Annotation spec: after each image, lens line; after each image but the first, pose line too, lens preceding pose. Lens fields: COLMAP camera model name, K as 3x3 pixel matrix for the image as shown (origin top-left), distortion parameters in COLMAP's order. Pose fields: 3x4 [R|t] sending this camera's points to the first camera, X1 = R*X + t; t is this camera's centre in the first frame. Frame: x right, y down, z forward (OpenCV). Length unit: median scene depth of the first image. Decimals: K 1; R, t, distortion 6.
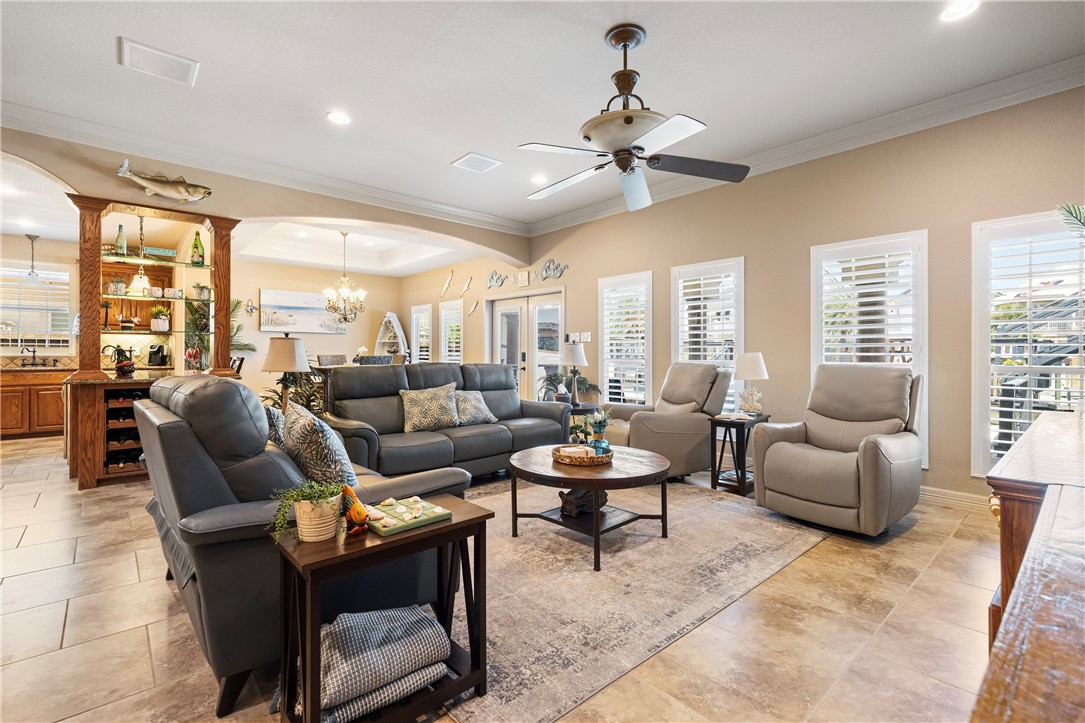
lens RADIAL K [[481.7, 0, 542.5], [0, 481.7, 361.5], [0, 0, 1]] dist [0.001453, 0.000195]
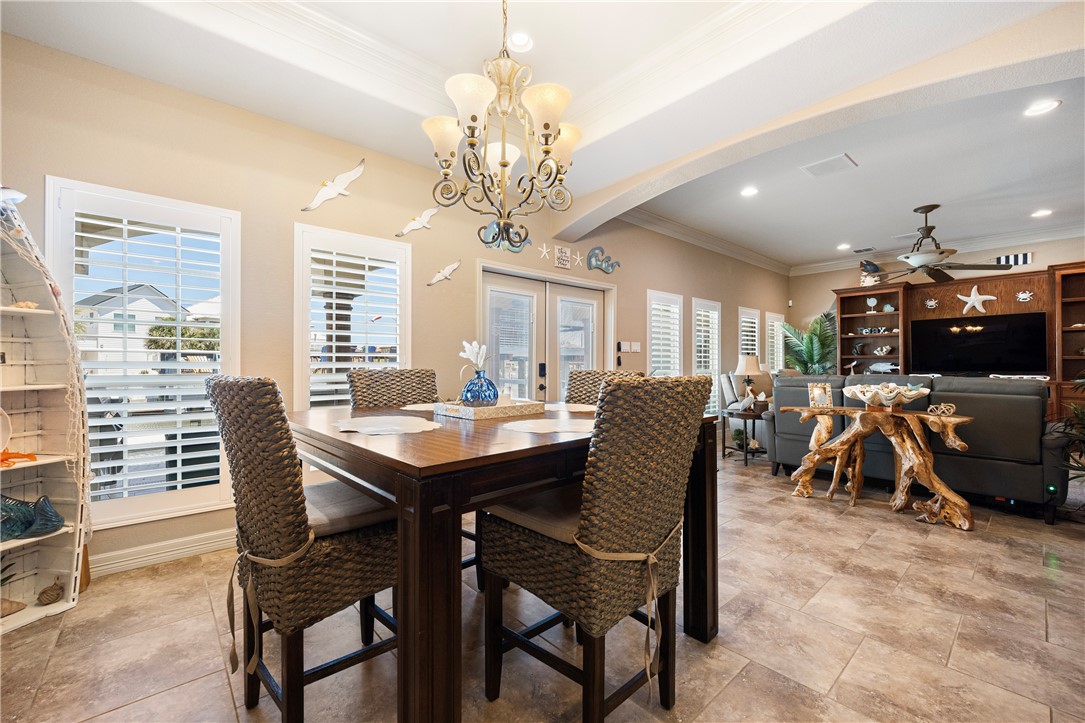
lens RADIAL K [[450.5, 0, 542.5], [0, 450.5, 361.5], [0, 0, 1]] dist [-0.001585, 0.000110]
pose [[0.004747, 0.015546, 0.999868, -1.143741], [0.020709, 0.999663, -0.015641, -0.020318], [-0.999774, 0.020780, 0.004424, 1.736236]]
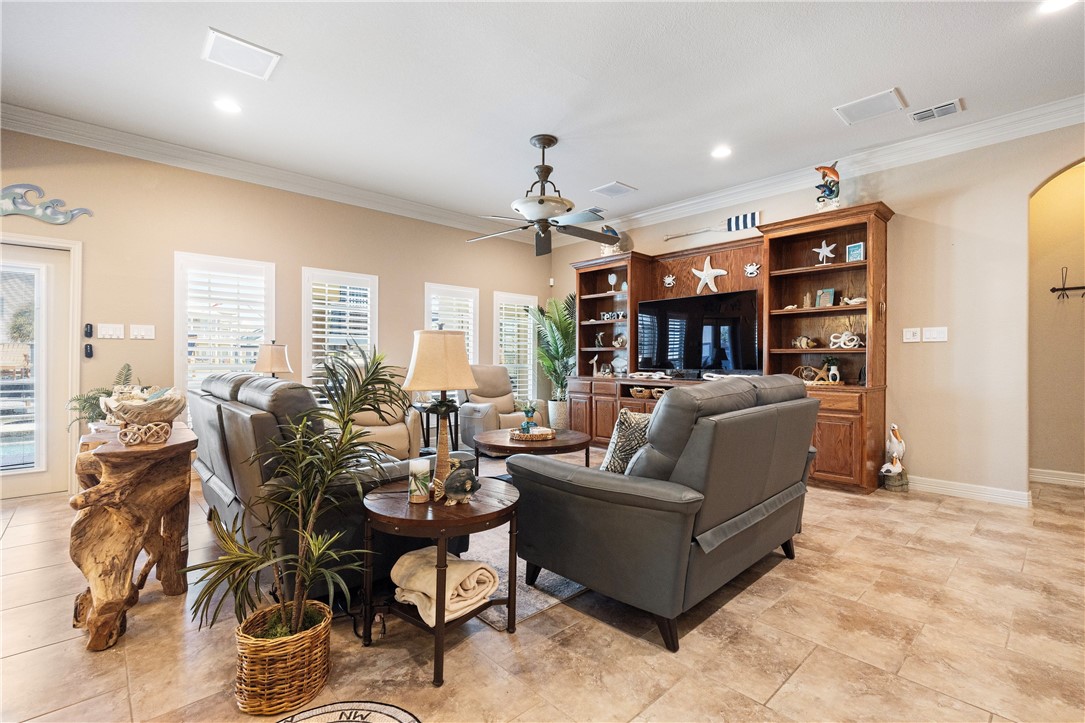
lens RADIAL K [[496.9, 0, 542.5], [0, 496.9, 361.5], [0, 0, 1]] dist [0.001874, 0.000229]
pose [[-0.014926, 0.006907, 0.999865, -0.880372], [0.015443, 0.999858, -0.006677, 0.003164], [-0.999769, 0.015341, -0.015031, 0.685630]]
